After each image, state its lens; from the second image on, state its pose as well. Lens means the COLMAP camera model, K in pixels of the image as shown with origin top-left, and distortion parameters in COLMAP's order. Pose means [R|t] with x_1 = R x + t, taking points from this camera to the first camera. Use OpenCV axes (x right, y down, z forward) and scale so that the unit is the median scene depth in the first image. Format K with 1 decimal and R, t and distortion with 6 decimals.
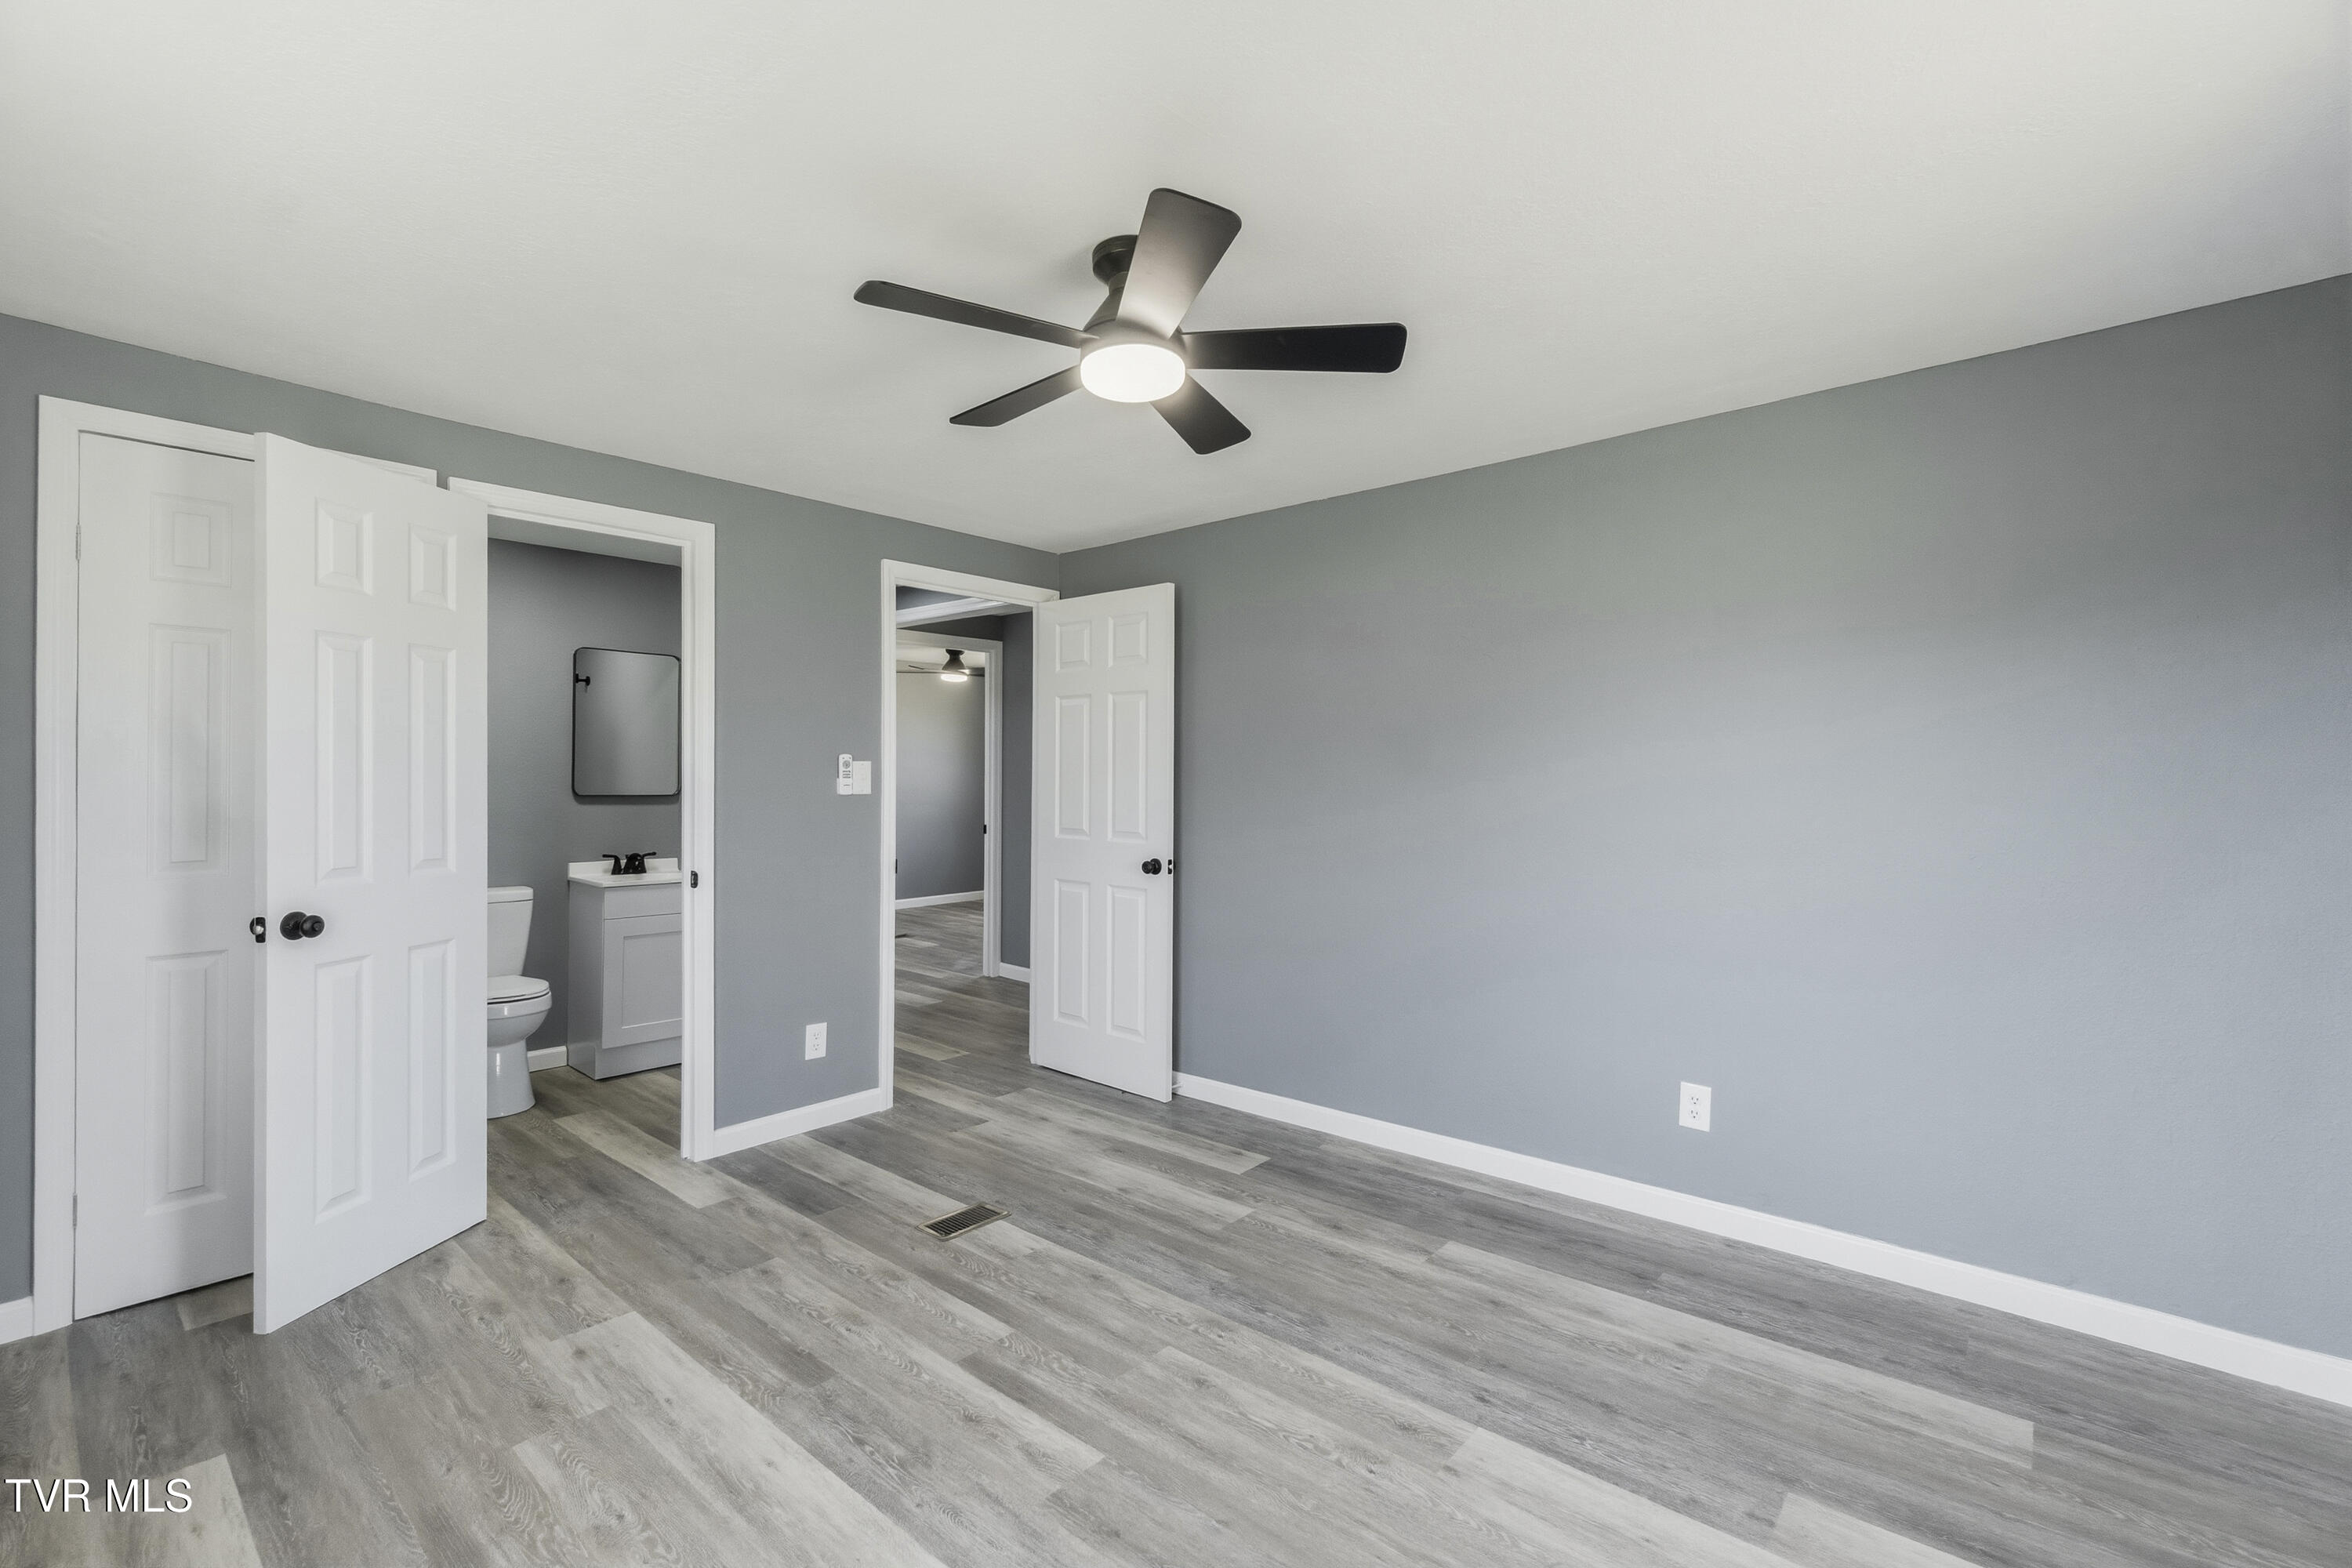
lens RADIAL K [[1033.0, 0, 1170.3], [0, 1033.0, 771.3], [0, 0, 1]] dist [-0.000153, -0.000024]
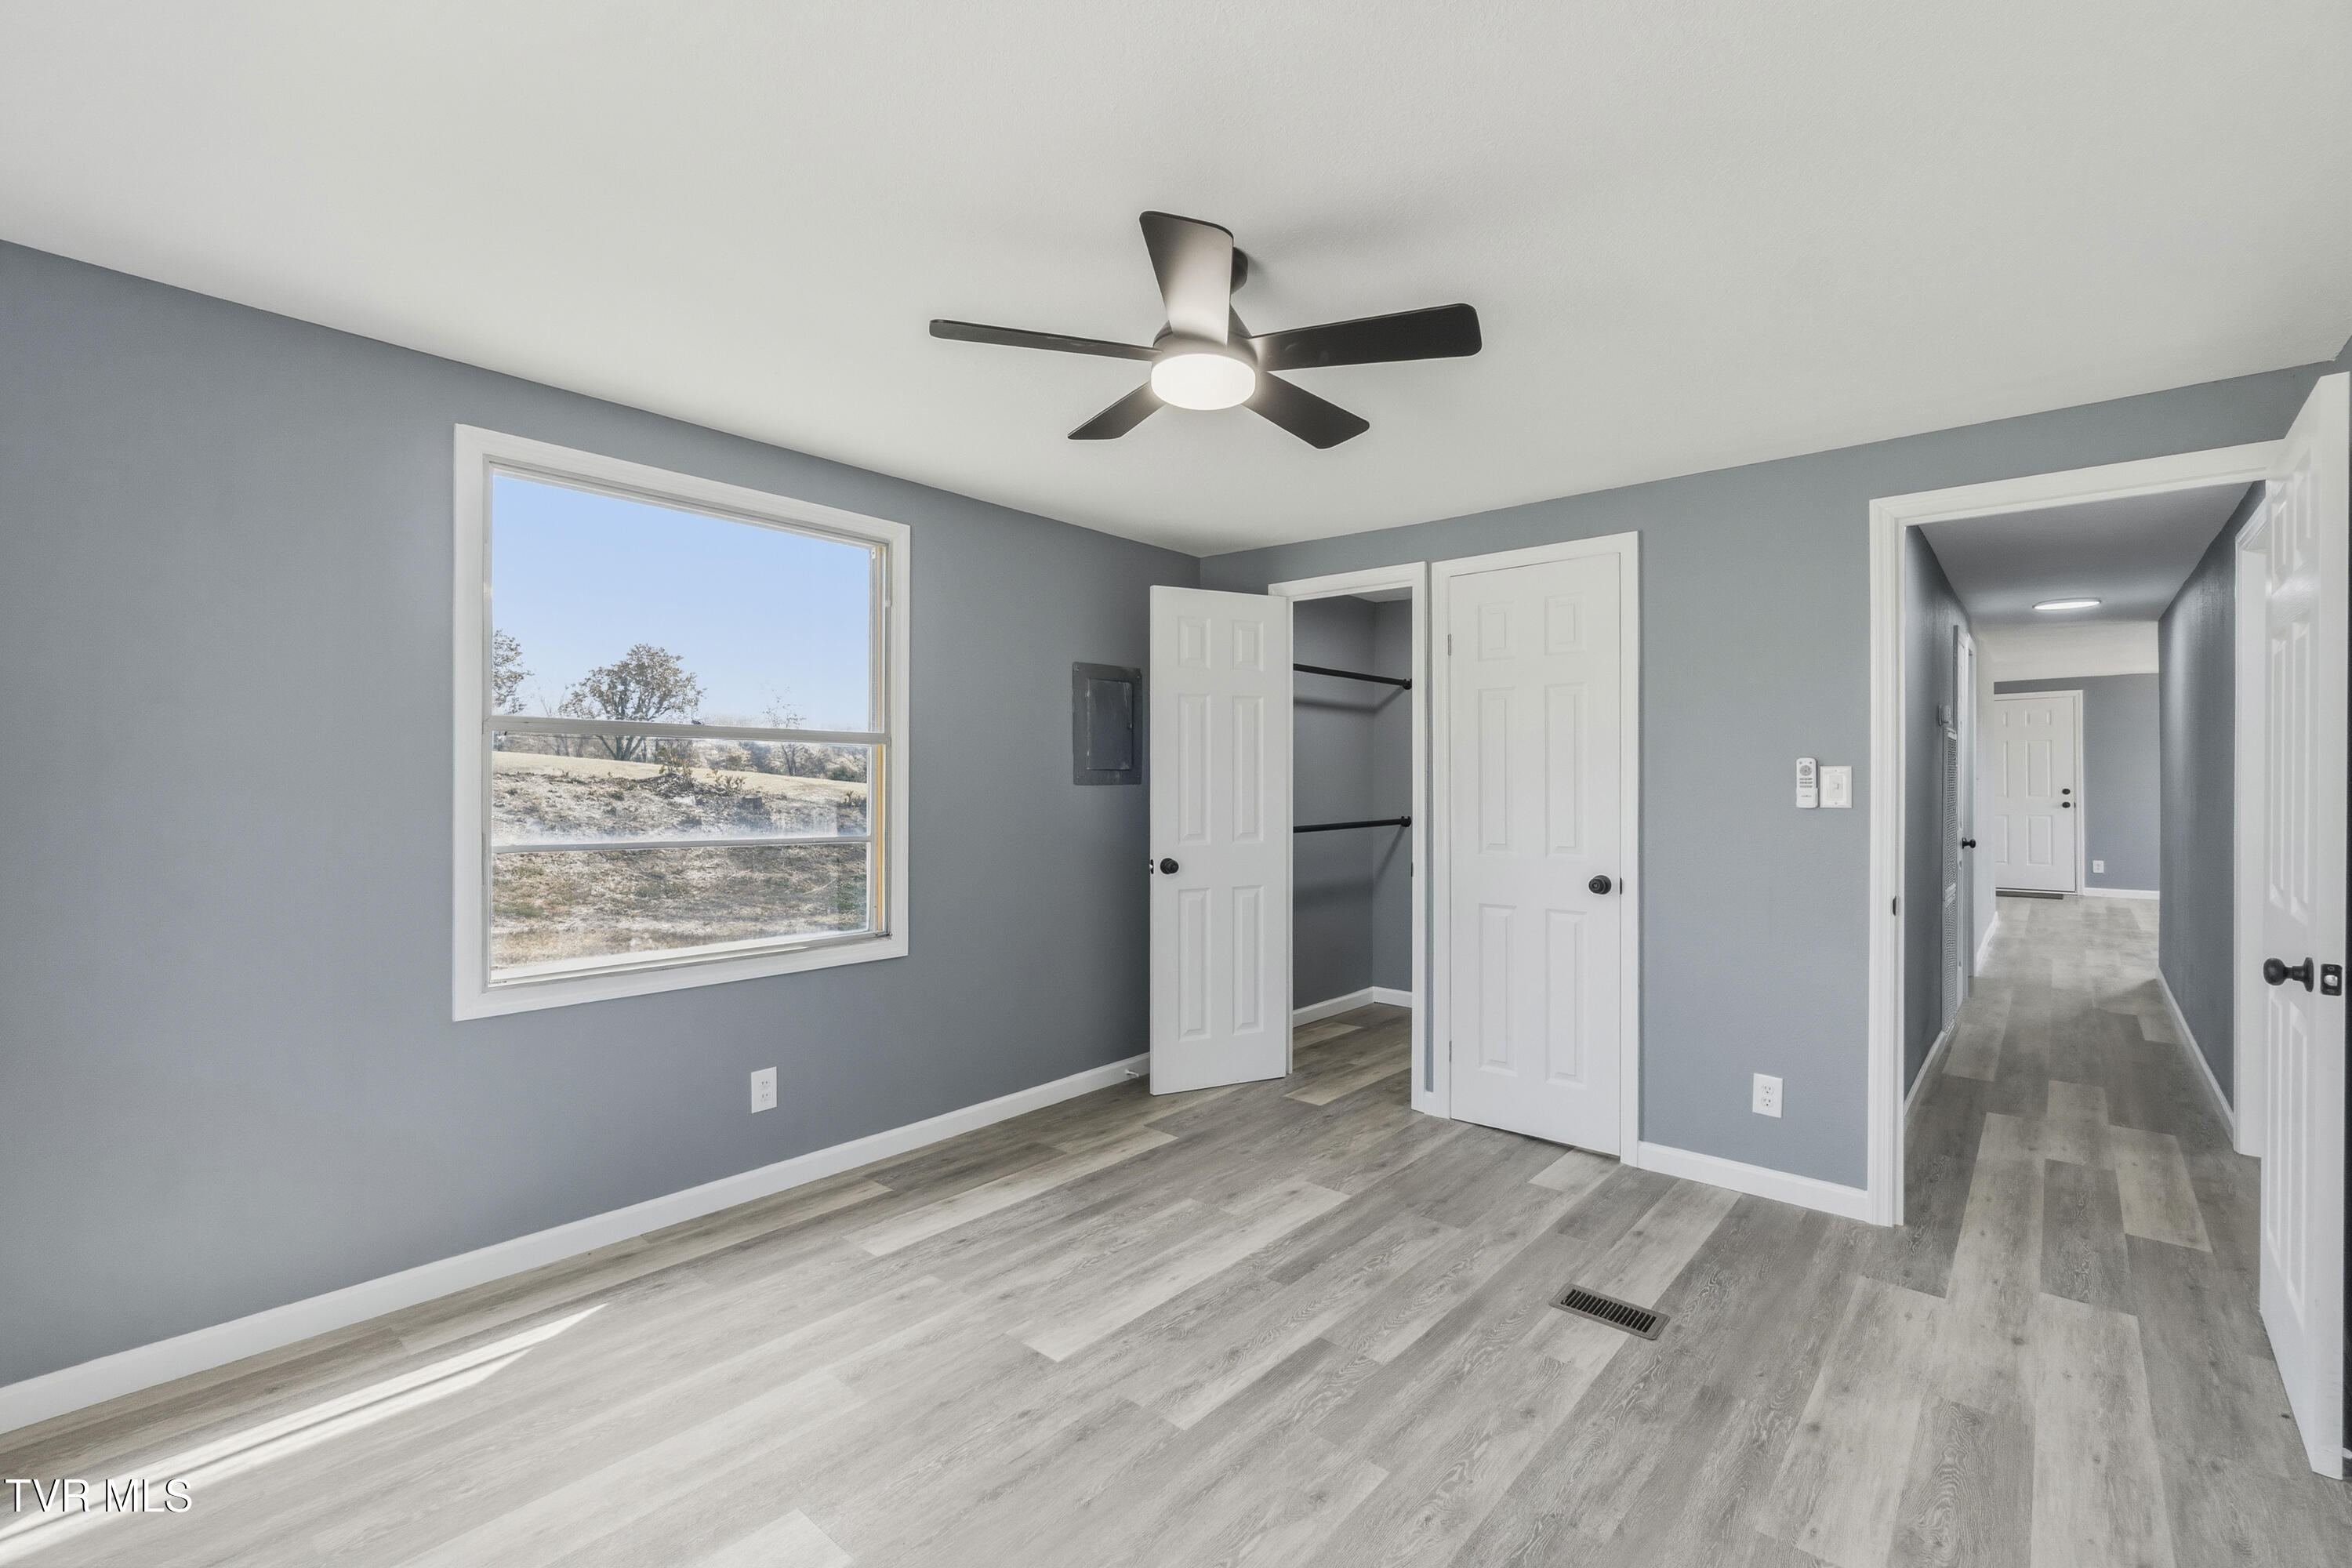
lens RADIAL K [[1024.9, 0, 1176.0], [0, 1024.9, 784.0], [0, 0, 1]] dist [0.007822, 0.000416]
pose [[-0.004111, -0.002394, -0.999989, 0.740582], [0.005163, 0.999984, -0.002415, 0.004601], [0.999978, -0.005173, -0.004098, 0.748312]]
